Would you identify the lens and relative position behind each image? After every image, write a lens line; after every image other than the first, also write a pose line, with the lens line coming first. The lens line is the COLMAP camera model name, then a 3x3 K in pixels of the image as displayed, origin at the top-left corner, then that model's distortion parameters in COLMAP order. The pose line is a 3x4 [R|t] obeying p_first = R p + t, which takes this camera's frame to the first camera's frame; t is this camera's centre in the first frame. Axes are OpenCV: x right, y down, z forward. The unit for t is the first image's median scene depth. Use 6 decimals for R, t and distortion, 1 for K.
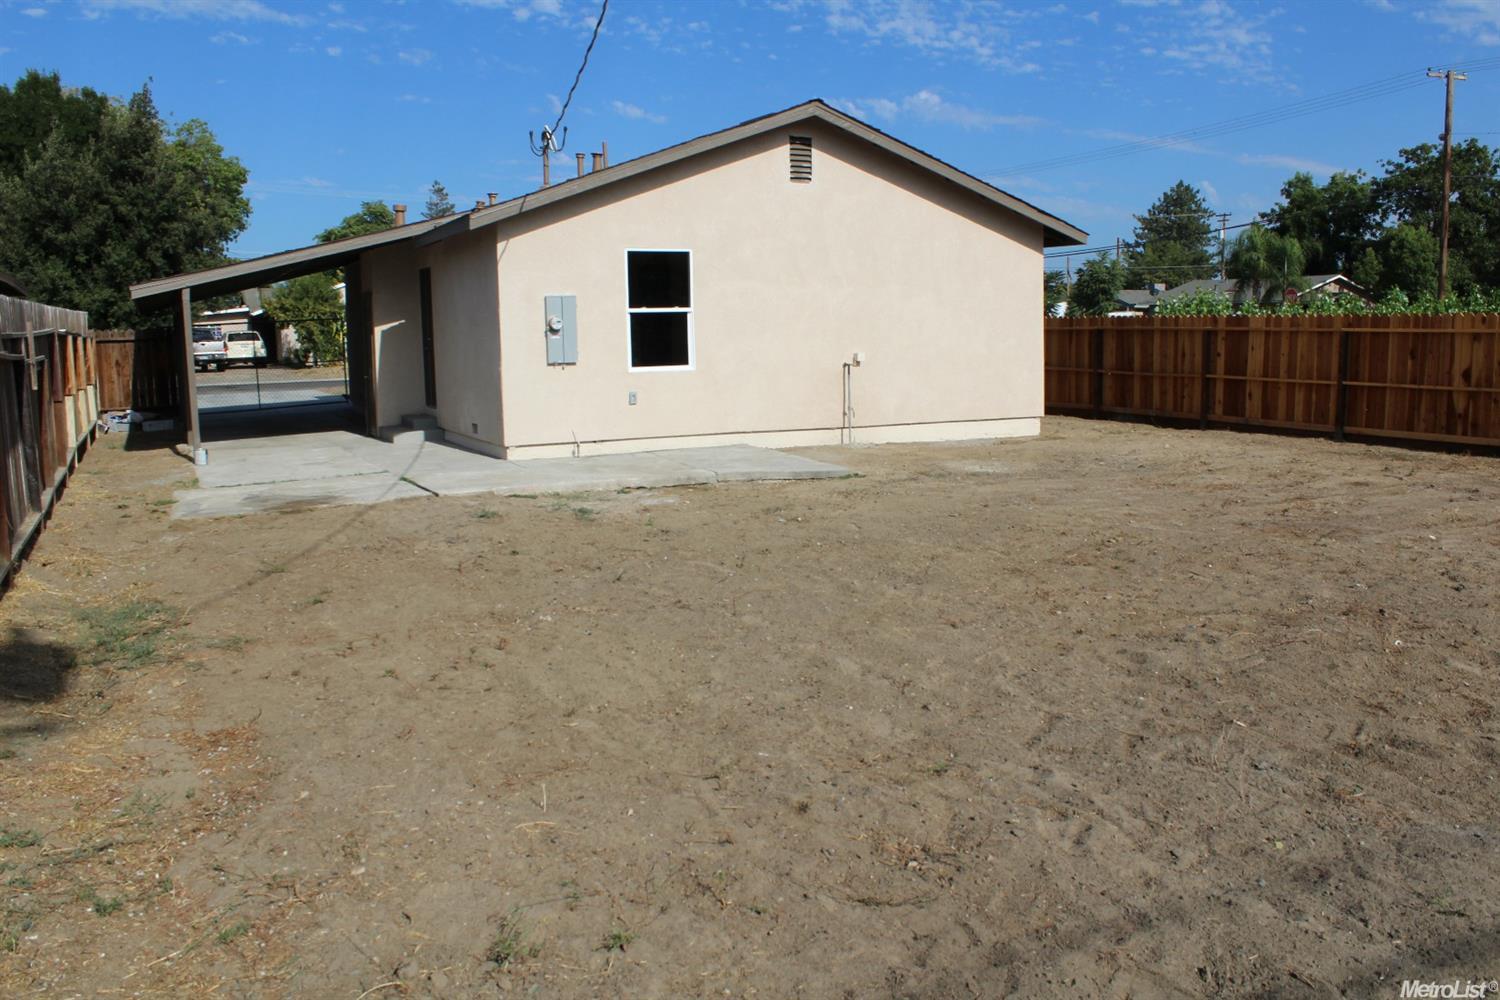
lens RADIAL K [[1269.3, 0, 761.8], [0, 1269.3, 504.5], [0, 0, 1]] dist [-0.189947, 0.179447]
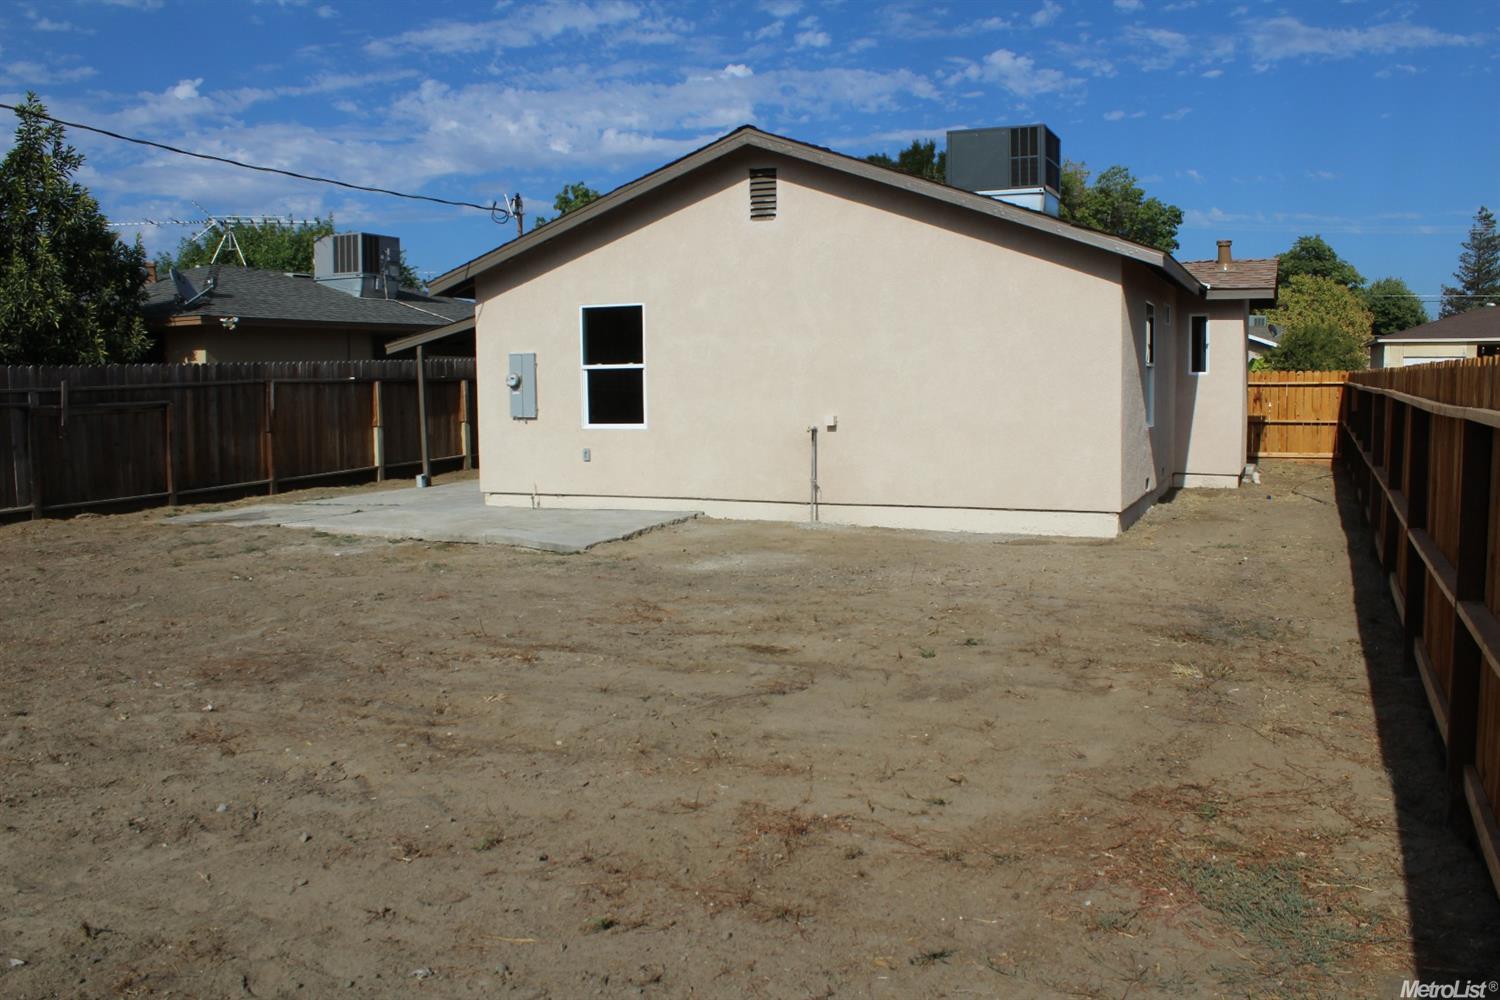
lens RADIAL K [[1269.3, 0, 761.8], [0, 1269.3, 504.5], [0, 0, 1]] dist [-0.189947, 0.179447]
pose [[0.642846, 0.083522, -0.761428, 0.739740], [-0.105925, 0.994180, 0.019624, -0.078149], [0.758636, 0.068039, 0.647952, 0.454846]]
